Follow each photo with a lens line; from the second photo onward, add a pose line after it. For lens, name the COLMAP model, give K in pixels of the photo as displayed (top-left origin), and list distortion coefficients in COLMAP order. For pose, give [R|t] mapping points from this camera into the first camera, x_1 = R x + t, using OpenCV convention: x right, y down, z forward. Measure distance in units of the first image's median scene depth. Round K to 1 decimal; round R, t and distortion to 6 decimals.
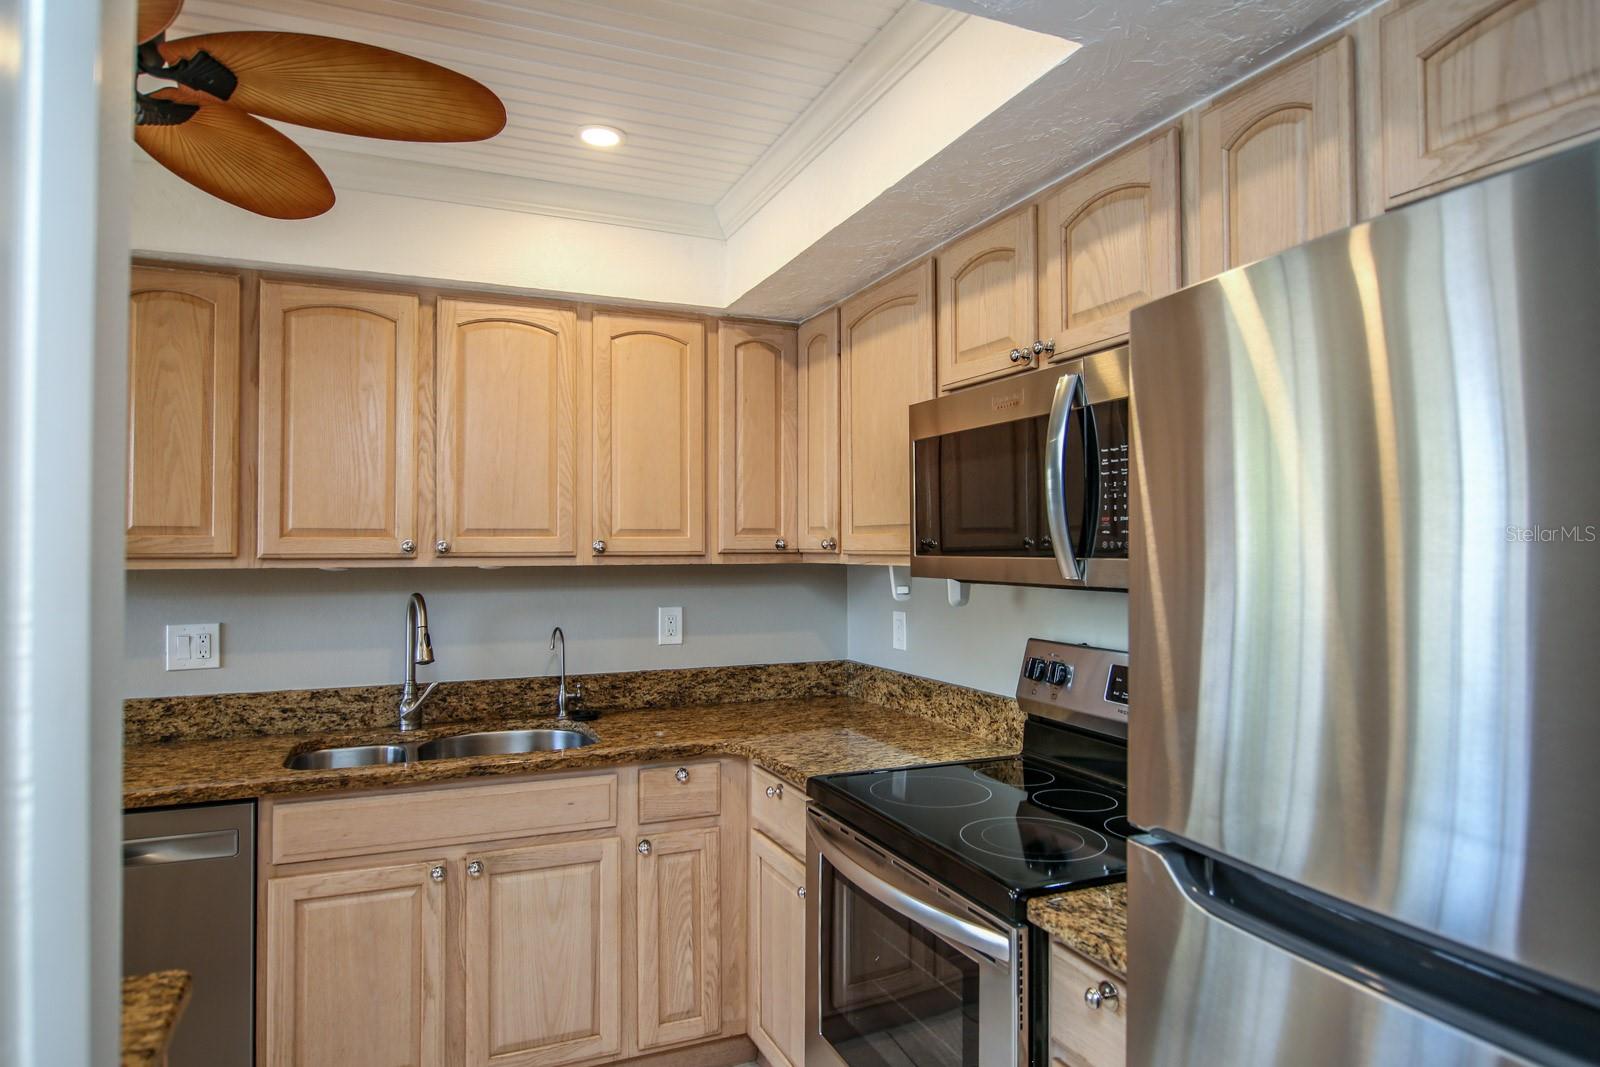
lens RADIAL K [[929.9, 0, 800.0], [0, 929.9, 533.5], [0, 0, 1]] dist [-0.011125, -0.000321]
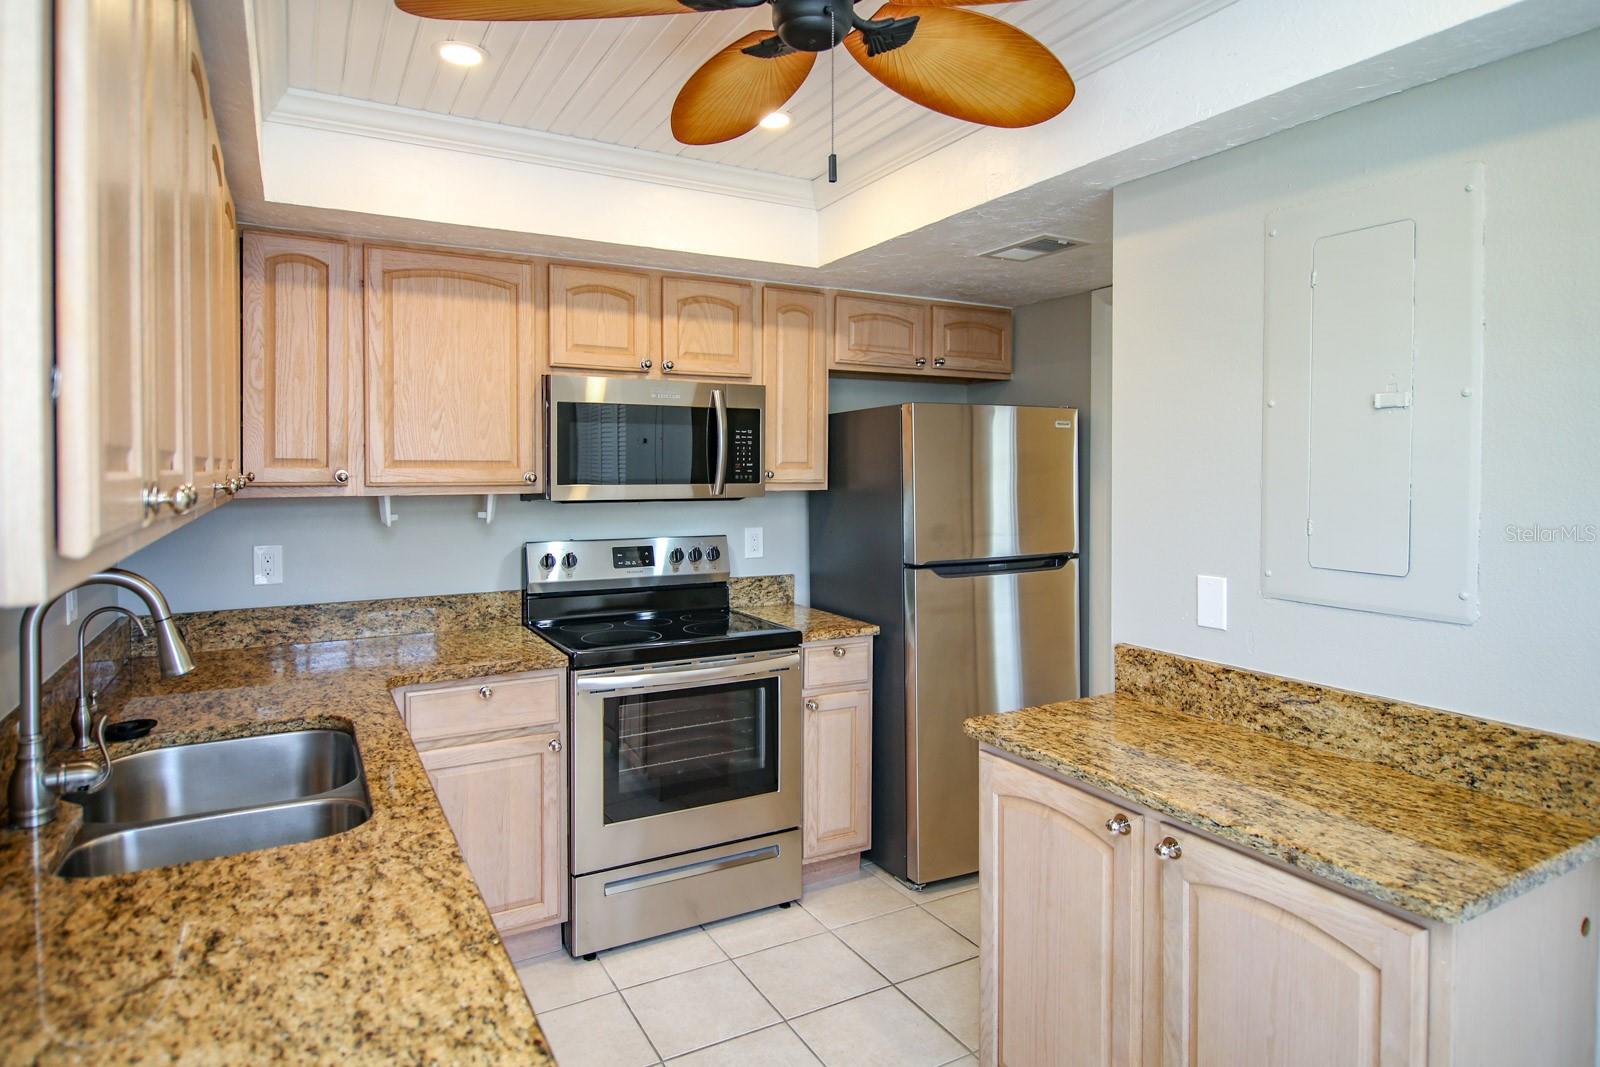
lens RADIAL K [[929.9, 0, 800.0], [0, 929.9, 533.5], [0, 0, 1]] dist [-0.011125, -0.000321]
pose [[-0.088682, -0.060190, 0.994240, -1.051581], [-0.011828, 0.998166, 0.059373, 0.008177], [-0.995990, -0.006495, -0.089231, 0.617964]]
